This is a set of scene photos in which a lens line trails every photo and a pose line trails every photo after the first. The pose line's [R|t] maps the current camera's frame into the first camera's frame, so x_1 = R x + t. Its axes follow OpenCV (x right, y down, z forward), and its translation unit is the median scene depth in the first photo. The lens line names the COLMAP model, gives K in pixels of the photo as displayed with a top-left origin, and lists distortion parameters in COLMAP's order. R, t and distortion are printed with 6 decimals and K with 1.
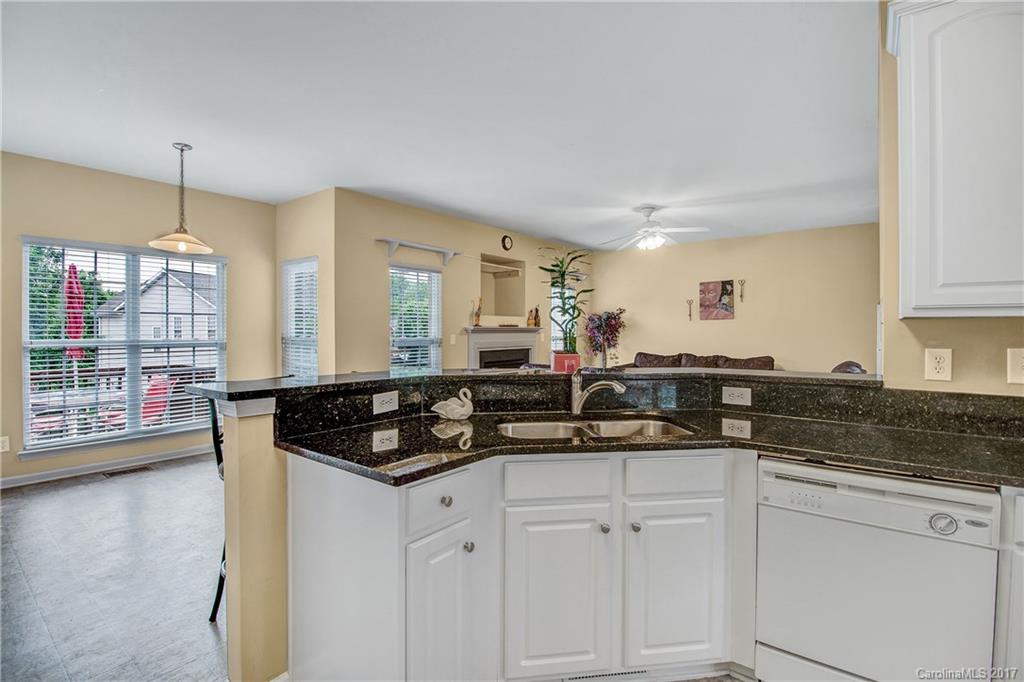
lens RADIAL K [[486.1, 0, 512.9], [0, 486.1, 337.8], [0, 0, 1]] dist [-0.000247, -0.000288]
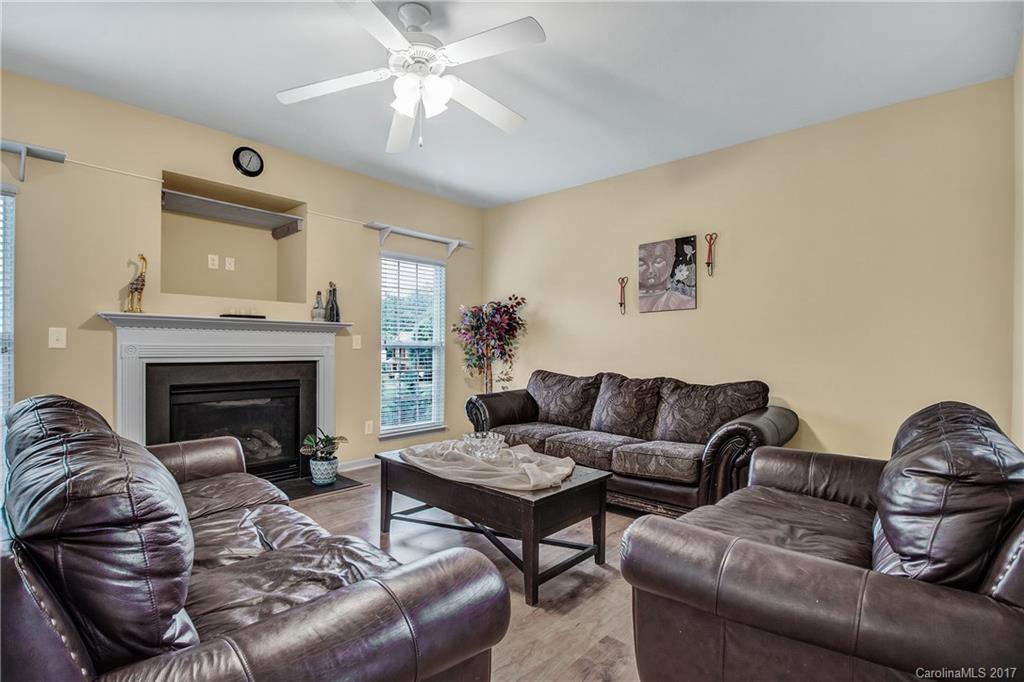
lens RADIAL K [[486.1, 0, 511.5], [0, 486.1, 348.2], [0, 0, 1]] dist [-0.000247, -0.000288]
pose [[0.996802, 0.008015, -0.079504, 0.293958], [-0.009234, 0.999845, -0.014972, 0.013569], [0.079372, 0.015658, 0.996722, 0.455597]]
